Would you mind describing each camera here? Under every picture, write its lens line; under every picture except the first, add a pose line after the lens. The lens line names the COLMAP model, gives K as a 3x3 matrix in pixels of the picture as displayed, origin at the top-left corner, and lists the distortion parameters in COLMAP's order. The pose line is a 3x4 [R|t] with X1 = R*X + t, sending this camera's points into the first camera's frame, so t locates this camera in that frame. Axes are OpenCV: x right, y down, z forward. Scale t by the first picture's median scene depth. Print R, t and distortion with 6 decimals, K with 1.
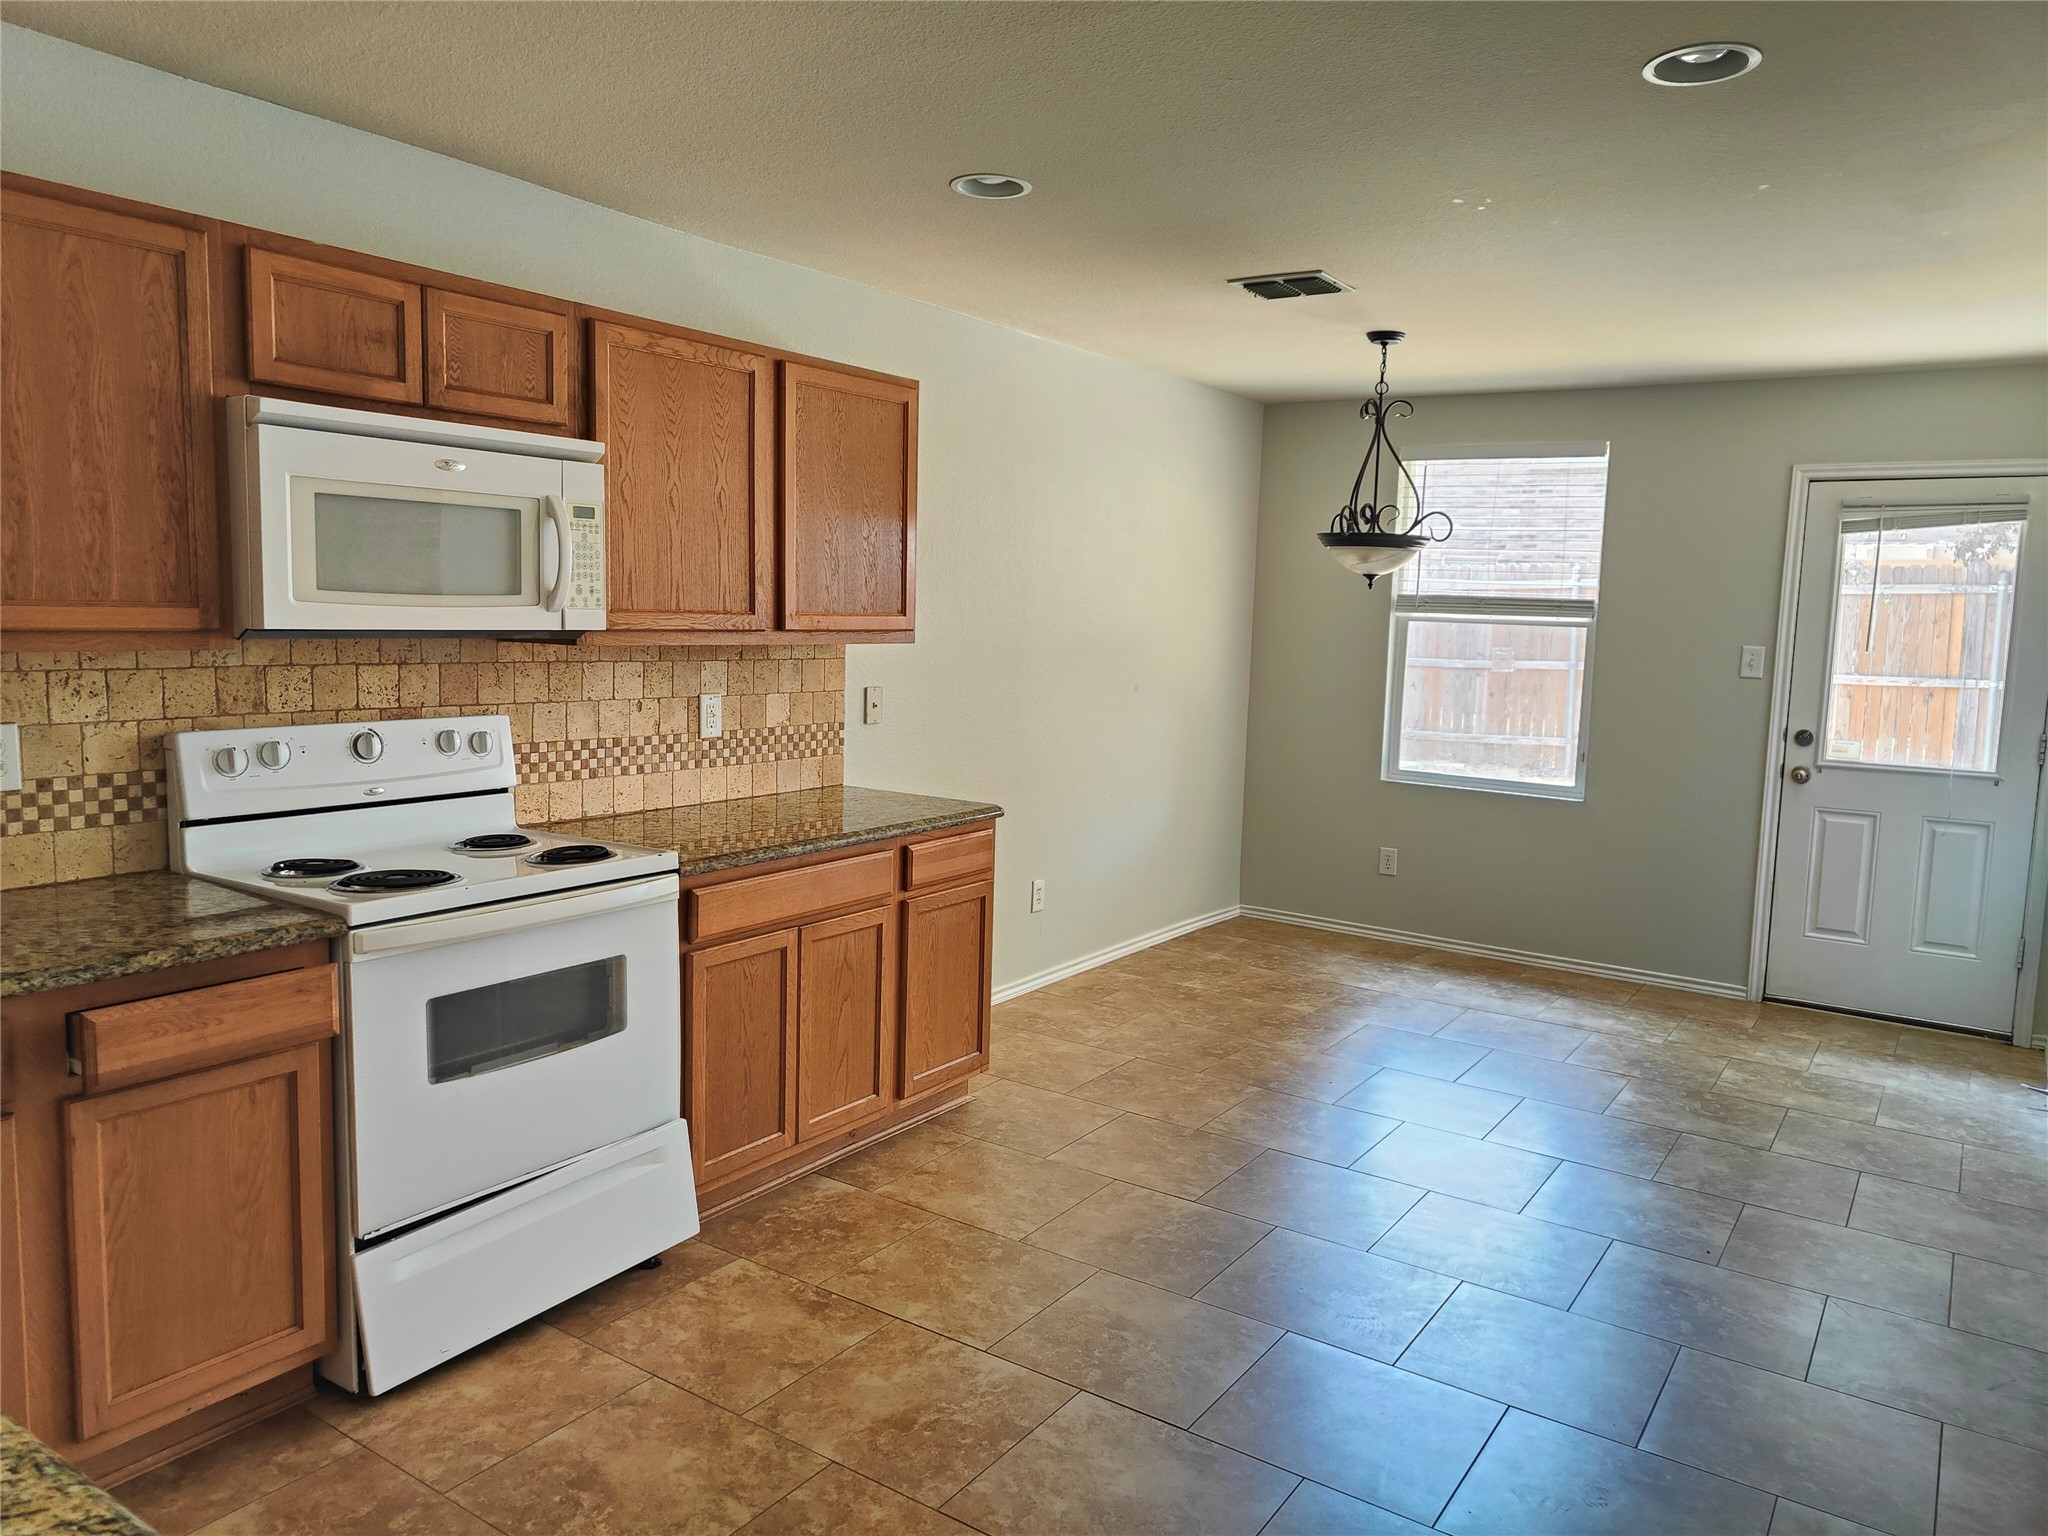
lens RADIAL K [[1433.5, 0, 1027.5], [0, 1433.5, 763.2], [0, 0, 1]] dist [0.016907, -0.009782]
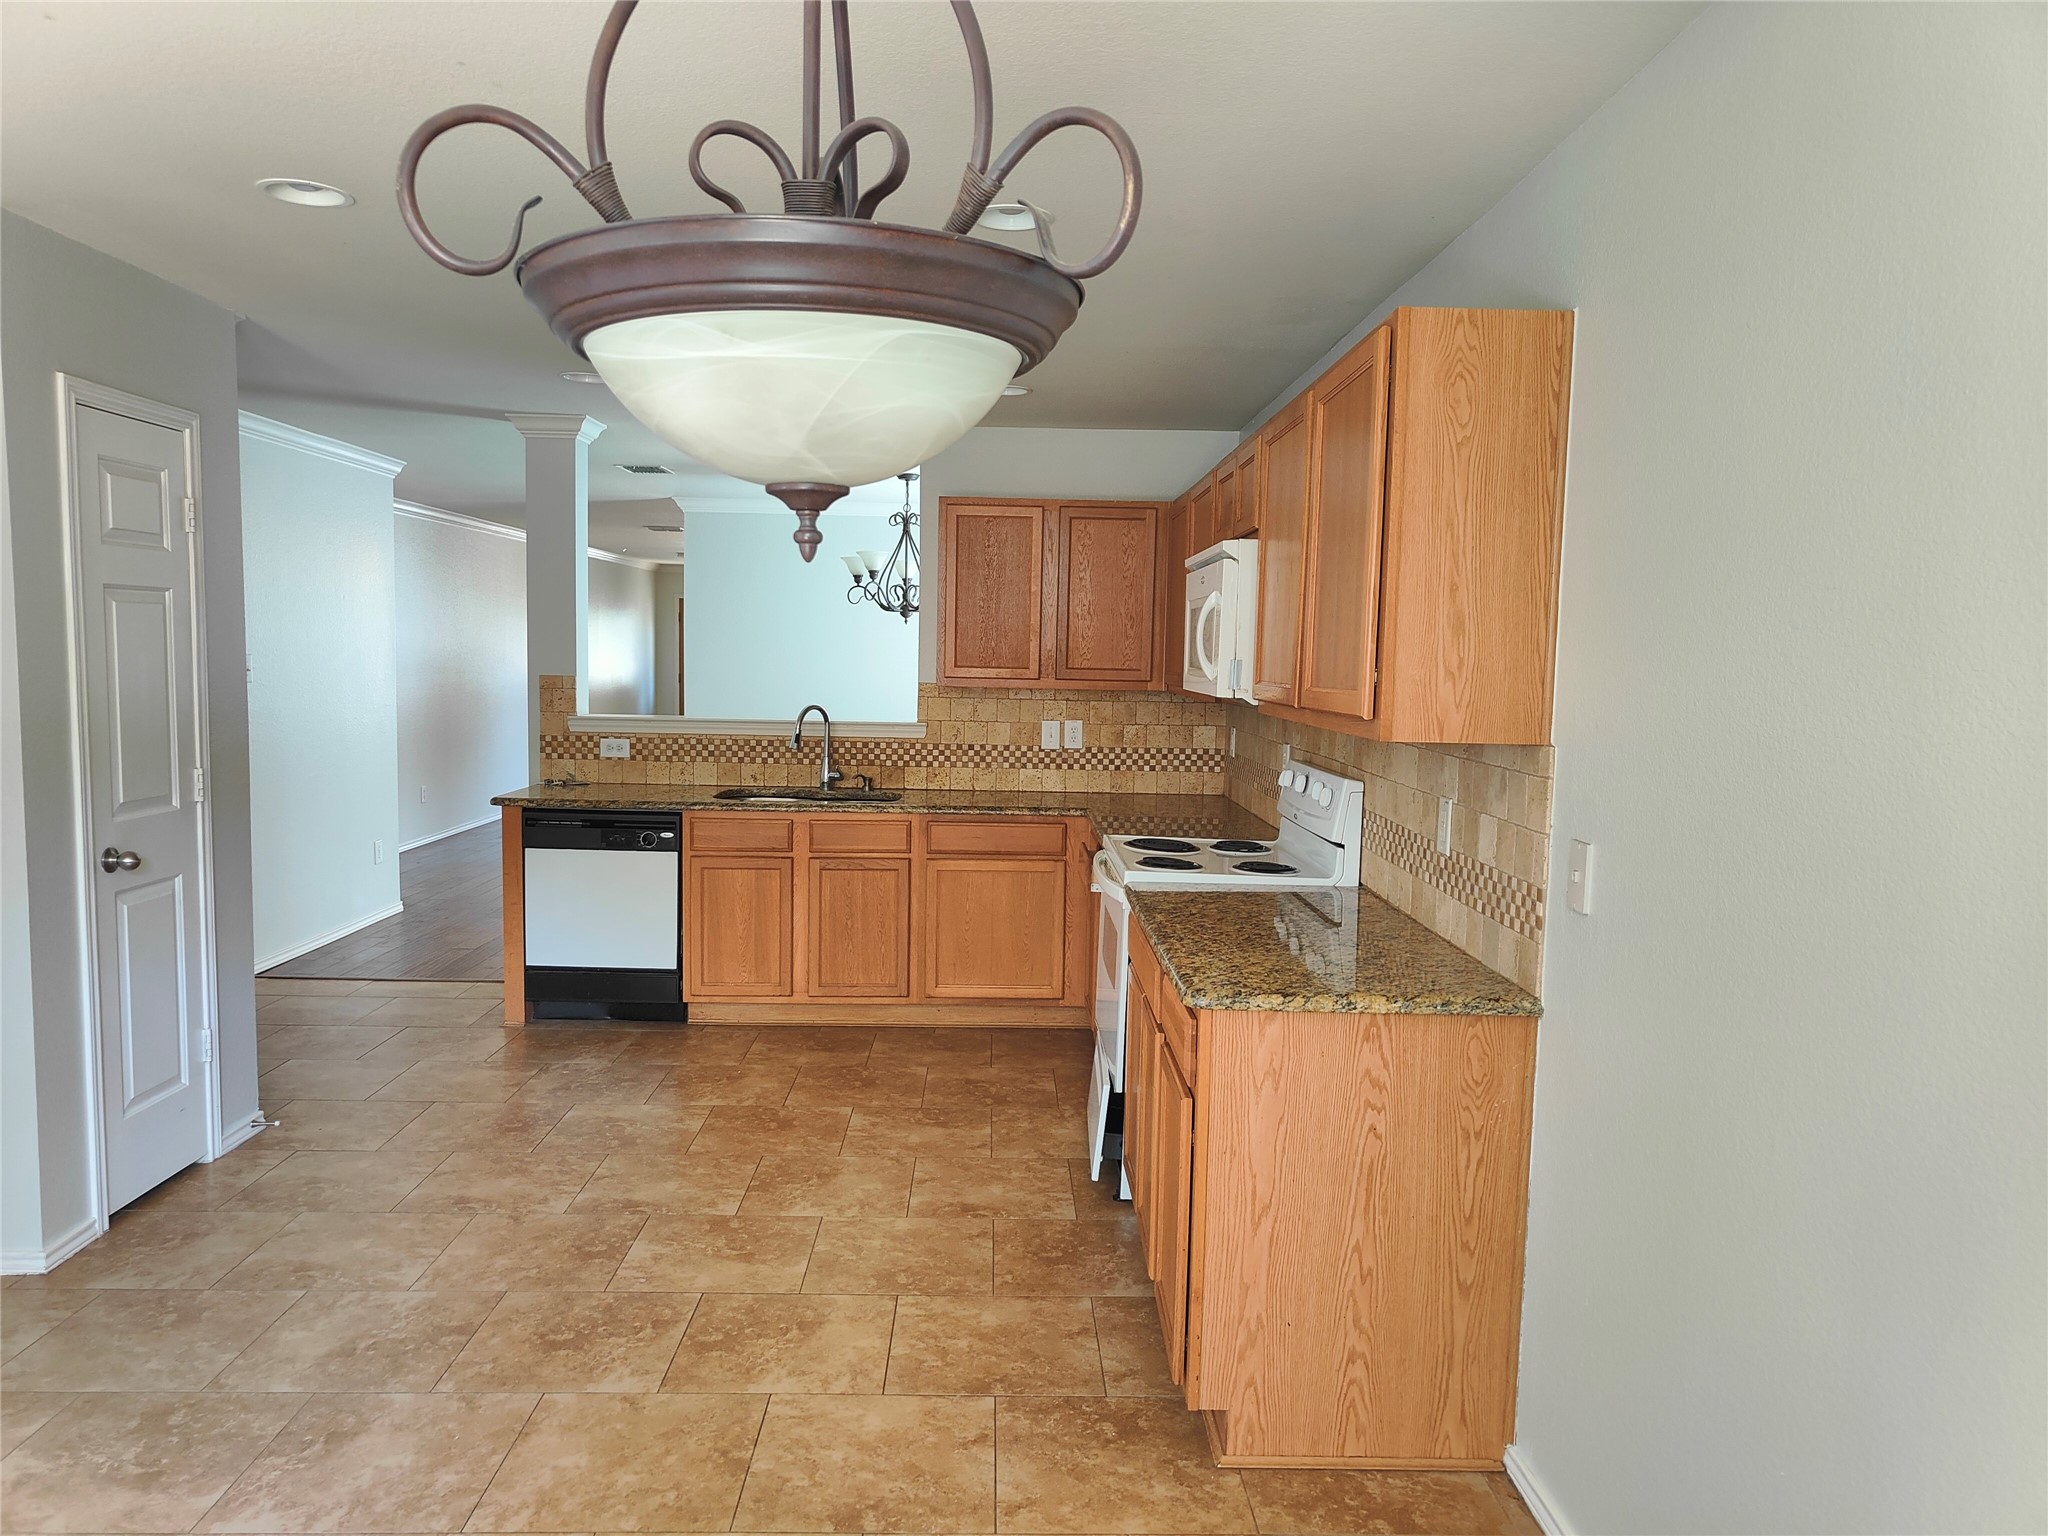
lens RADIAL K [[1433.5, 0, 1024.5], [0, 1433.5, 779.5], [0, 0, 1]] dist [0.016907, -0.009782]
pose [[-0.815409, 0.003354, -0.578875, 0.451129], [-0.111256, 0.980433, 0.162397, -0.172078], [0.568093, 0.196824, -0.799081, 1.609068]]
